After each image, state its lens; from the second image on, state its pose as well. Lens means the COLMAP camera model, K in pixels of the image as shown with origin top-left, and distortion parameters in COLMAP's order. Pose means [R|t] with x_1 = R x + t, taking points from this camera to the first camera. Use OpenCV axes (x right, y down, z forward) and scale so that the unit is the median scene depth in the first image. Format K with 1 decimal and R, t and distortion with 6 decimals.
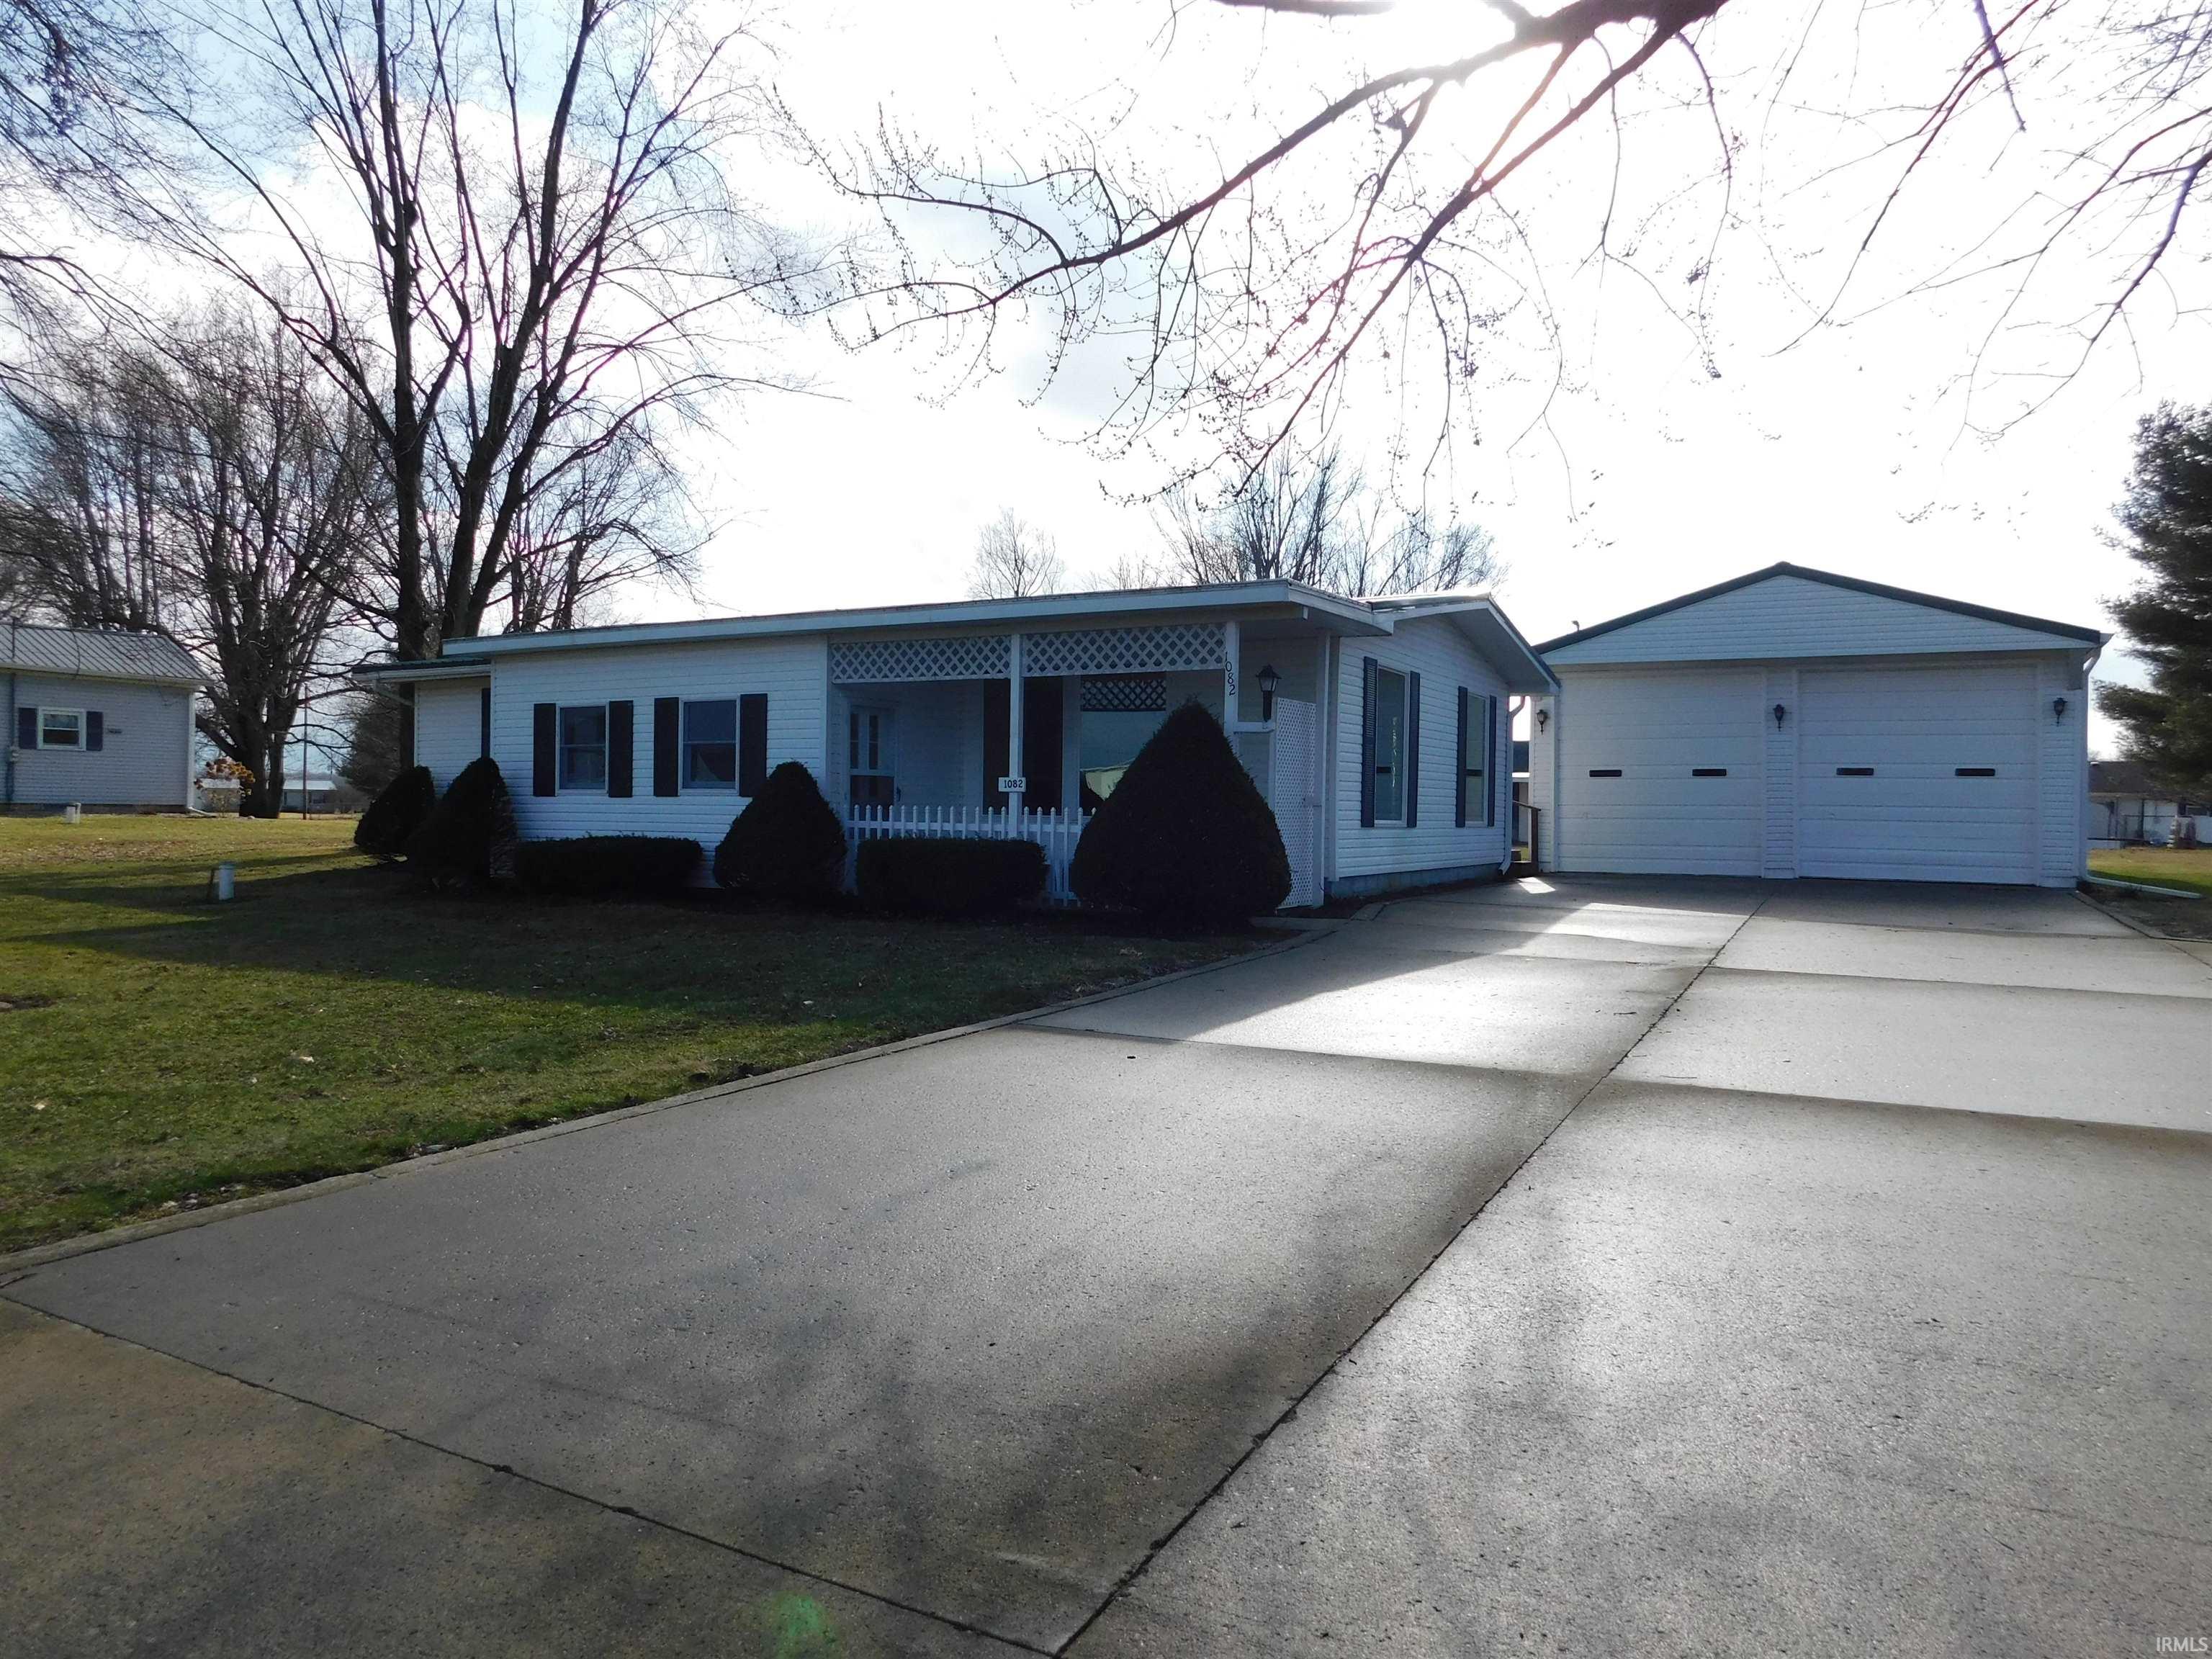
lens RADIAL K [[1468.6, 0, 1104.3], [0, 1468.6, 840.8], [0, 0, 1]] dist [-0.048925, 0.019309]
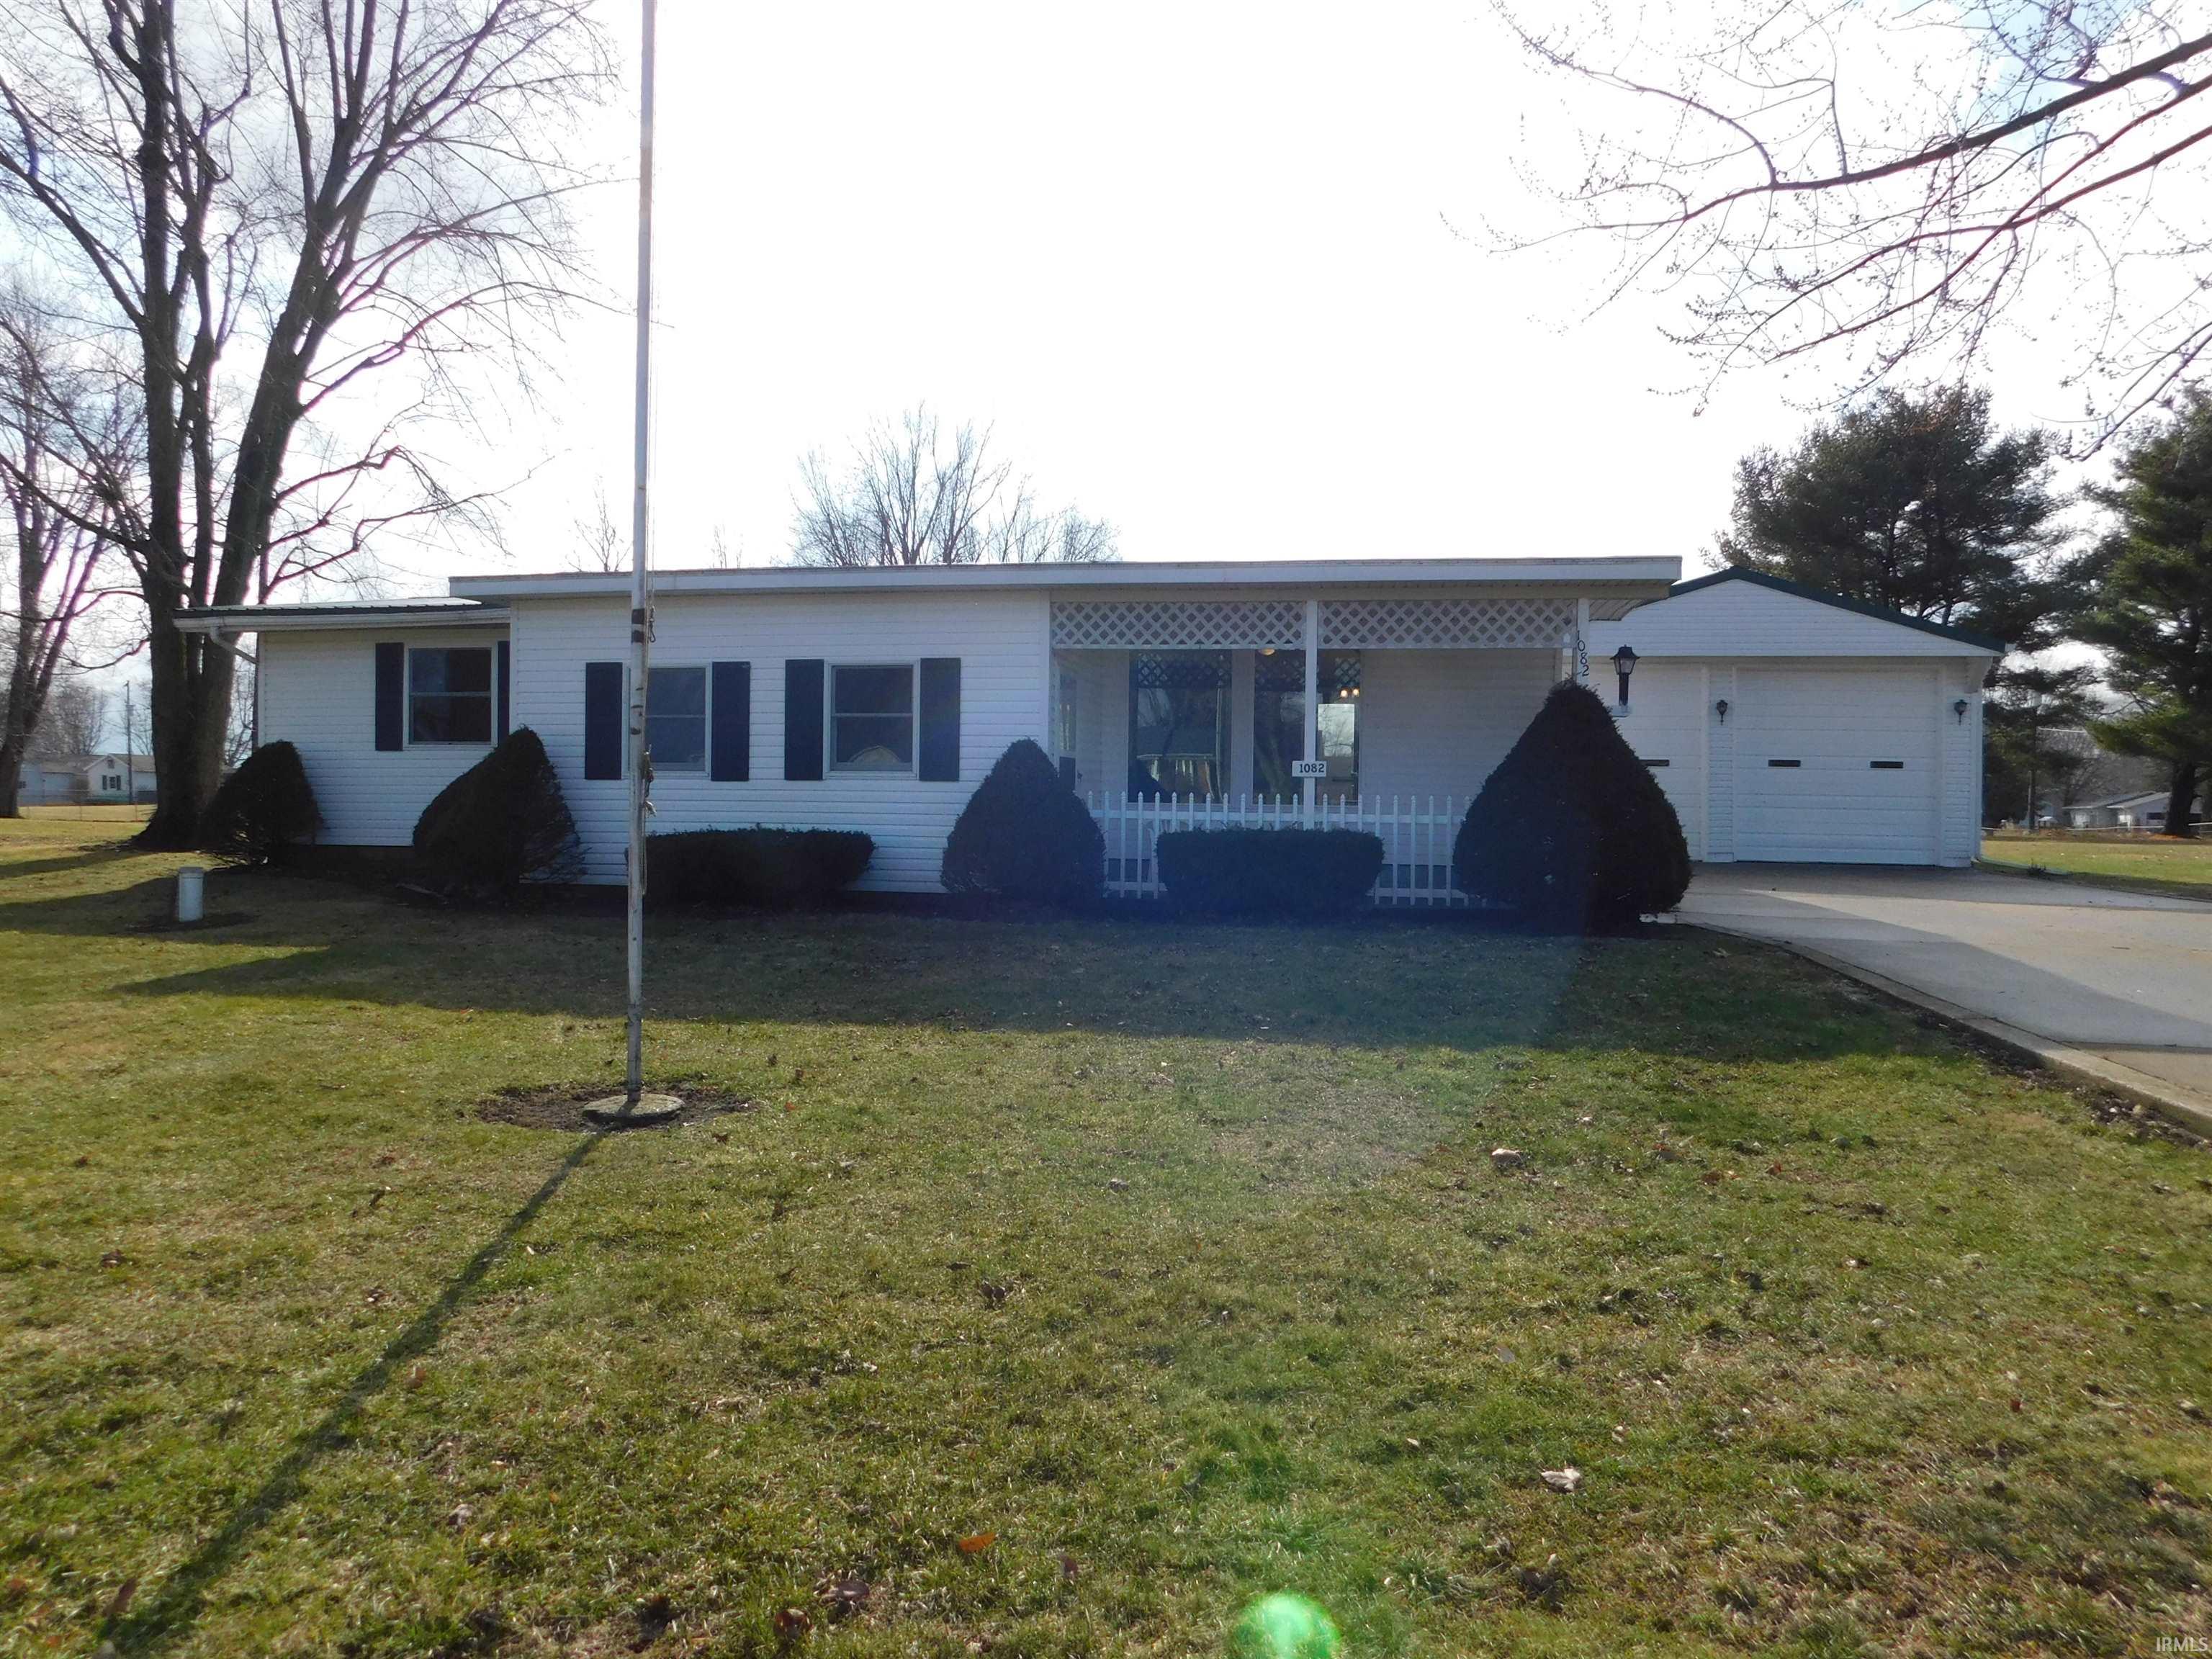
lens RADIAL K [[1468.6, 0, 1108.4], [0, 1468.6, 814.9], [0, 0, 1]] dist [-0.048925, 0.019309]
pose [[0.947741, -0.003127, 0.319026, -0.415309], [0.006529, 0.999933, -0.009592, -0.002381], [-0.318975, 0.011174, 0.947697, 0.175787]]
